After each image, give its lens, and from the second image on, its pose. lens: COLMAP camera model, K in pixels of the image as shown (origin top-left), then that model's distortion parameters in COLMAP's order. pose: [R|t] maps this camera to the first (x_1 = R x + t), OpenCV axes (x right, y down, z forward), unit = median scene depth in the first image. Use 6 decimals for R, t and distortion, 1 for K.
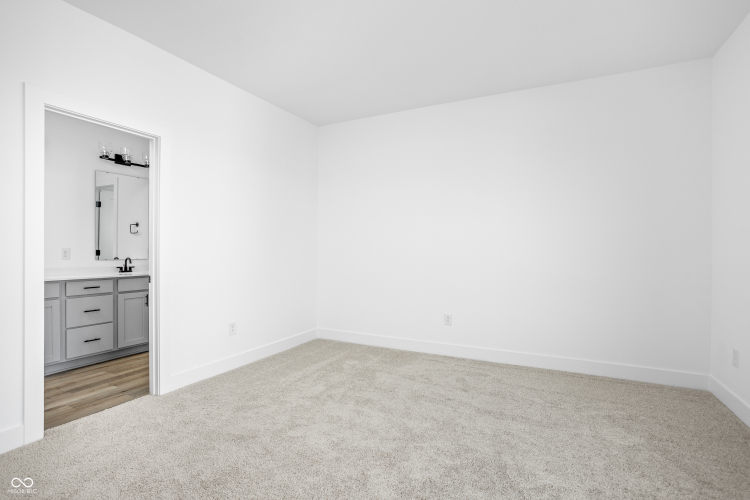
lens RADIAL K [[369.9, 0, 372.1], [0, 369.9, 253.9], [0, 0, 1]] dist [-0.004607, 0.000766]
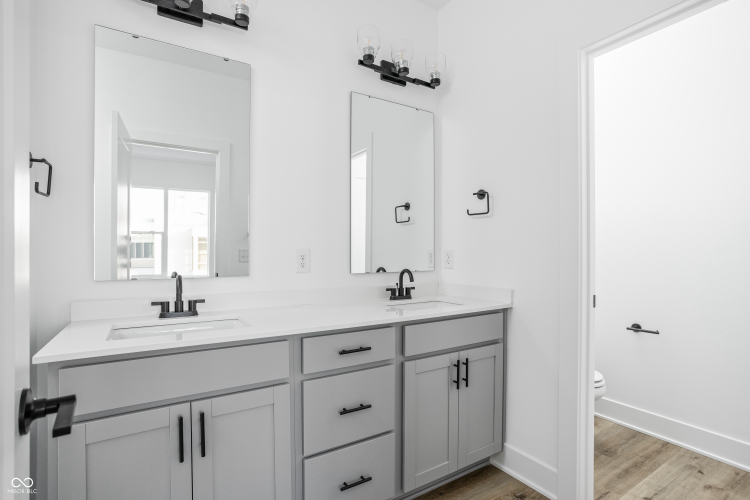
lens RADIAL K [[369.9, 0, 375.2], [0, 369.9, 253.6], [0, 0, 1]] dist [-0.004607, 0.000766]
pose [[0.872016, -0.010620, -0.489362, -0.548442], [0.006578, 0.999929, -0.009979, -0.006482], [0.489433, 0.005483, 0.872024, 0.668831]]
